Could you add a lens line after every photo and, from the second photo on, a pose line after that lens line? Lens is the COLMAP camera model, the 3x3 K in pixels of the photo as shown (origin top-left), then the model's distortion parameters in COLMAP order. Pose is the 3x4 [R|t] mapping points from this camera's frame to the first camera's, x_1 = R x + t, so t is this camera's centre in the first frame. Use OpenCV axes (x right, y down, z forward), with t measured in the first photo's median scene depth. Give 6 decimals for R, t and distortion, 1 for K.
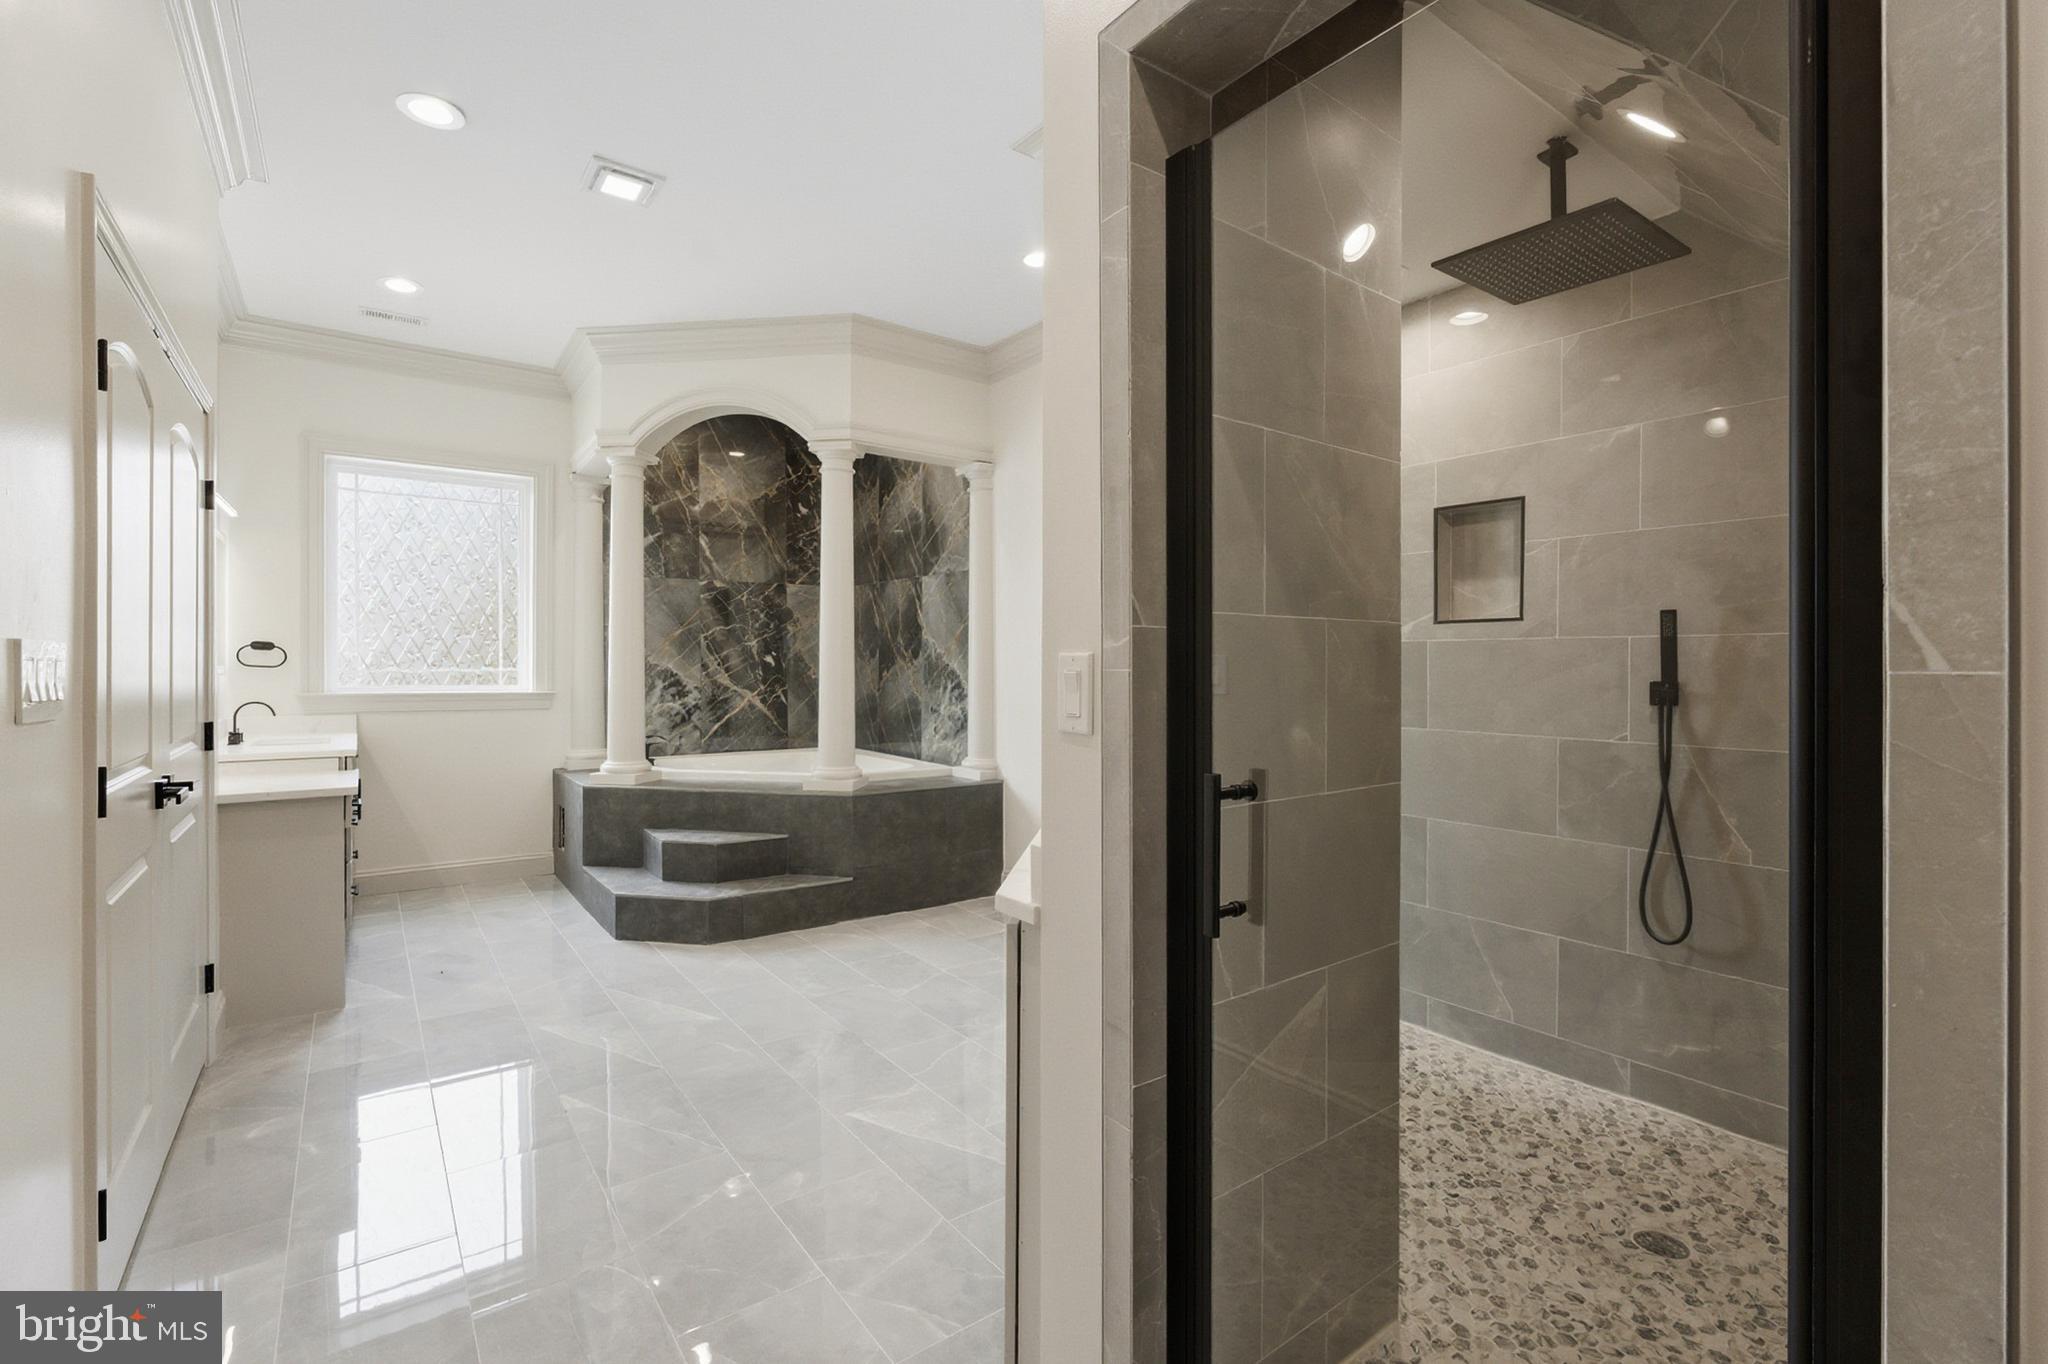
lens RADIAL K [[906.0, 0, 1026.2], [0, 906.0, 673.1], [0, 0, 1]] dist [-0.001324, 0.000350]
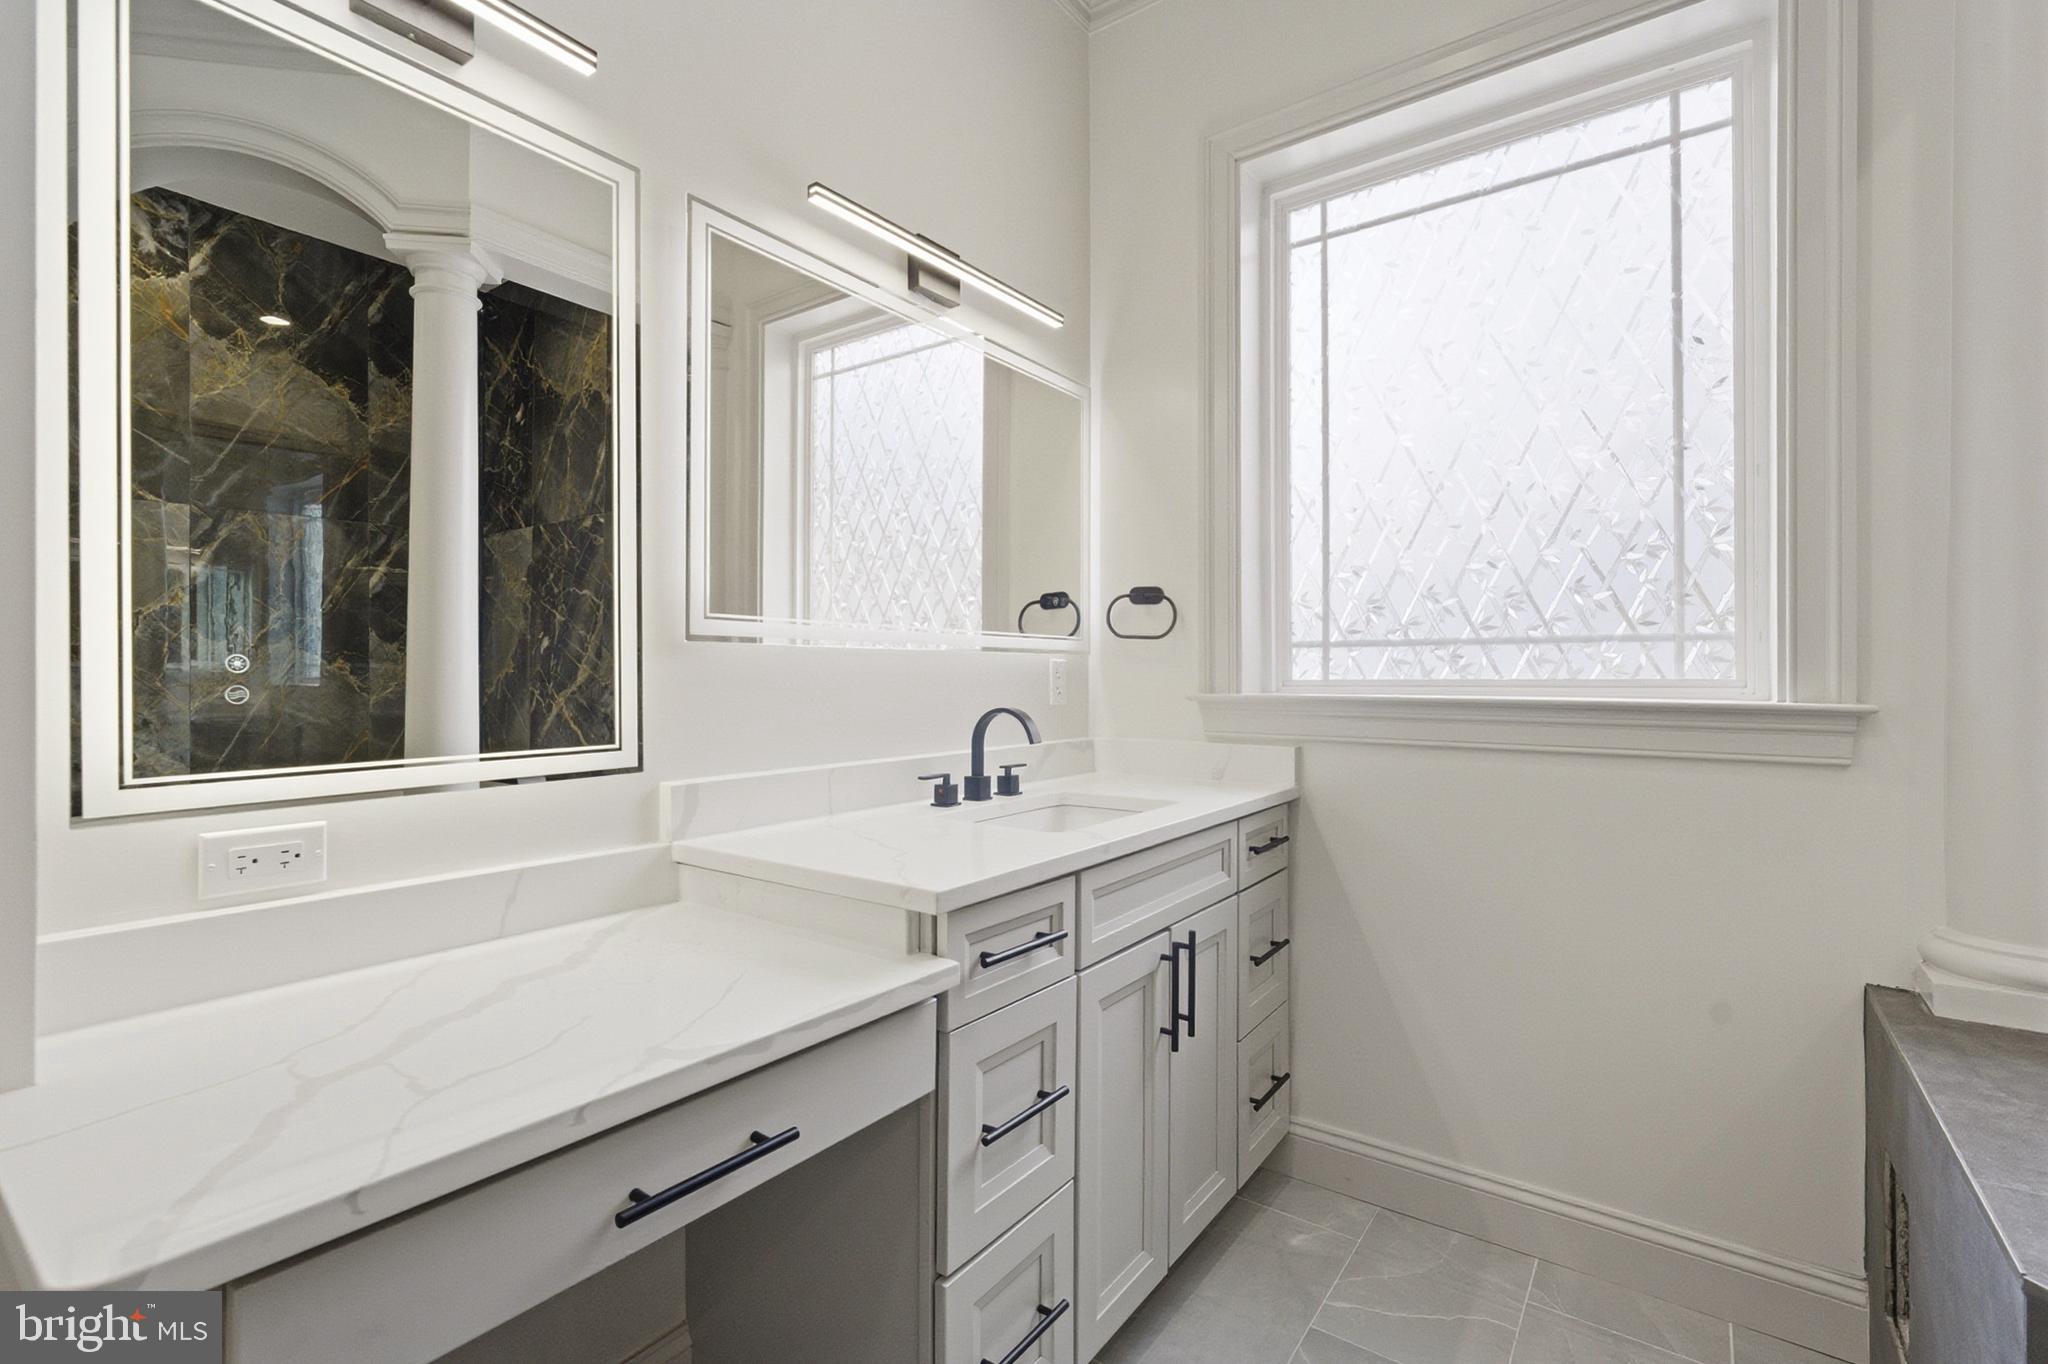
lens RADIAL K [[906.0, 0, 1024.6], [0, 906.0, 674.3], [0, 0, 1]] dist [-0.001324, 0.000350]
pose [[0.303855, -0.007731, -0.952687, -0.350366], [-0.004739, 0.999942, -0.009626, 0.015587], [0.952707, 0.007439, 0.303801, 0.699722]]
